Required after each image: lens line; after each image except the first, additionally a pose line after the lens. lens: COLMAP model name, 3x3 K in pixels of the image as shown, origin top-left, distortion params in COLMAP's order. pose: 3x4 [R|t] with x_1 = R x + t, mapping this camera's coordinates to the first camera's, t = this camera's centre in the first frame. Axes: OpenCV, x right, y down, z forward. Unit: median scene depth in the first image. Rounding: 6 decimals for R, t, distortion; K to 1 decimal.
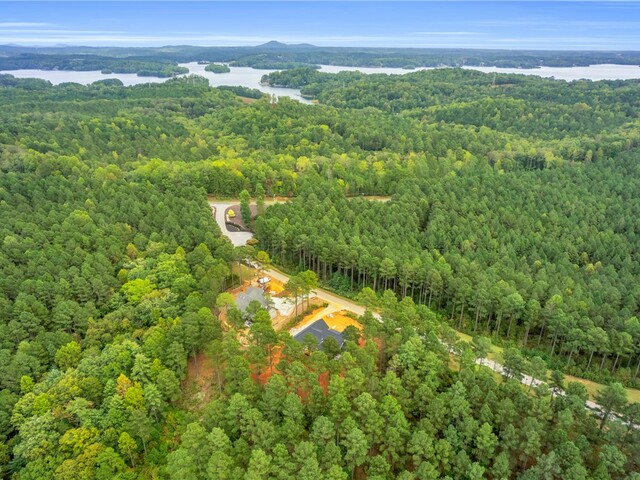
lens RADIAL K [[459.8, 0, 322.7], [0, 459.8, 241.0], [0, 0, 1]] dist [-0.078900, 0.066144]
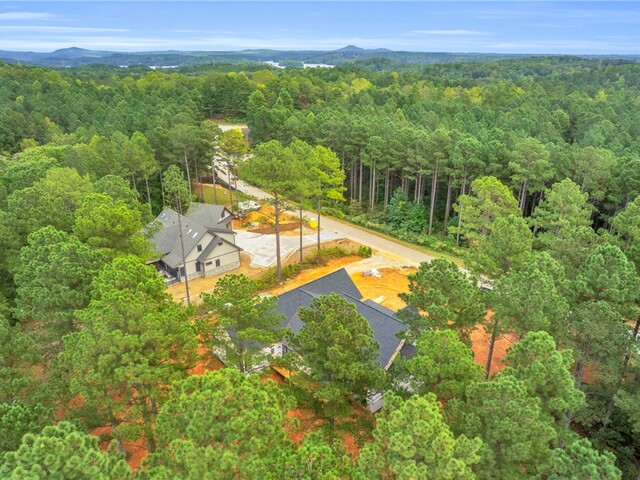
lens RADIAL K [[459.8, 0, 322.7], [0, 459.8, 241.0], [0, 0, 1]] dist [-0.078900, 0.066144]
pose [[0.987638, 0.058132, -0.145575, 0.025836], [-0.060322, 0.998122, -0.010668, 0.127370], [0.144682, 0.019318, 0.989290, 0.552498]]
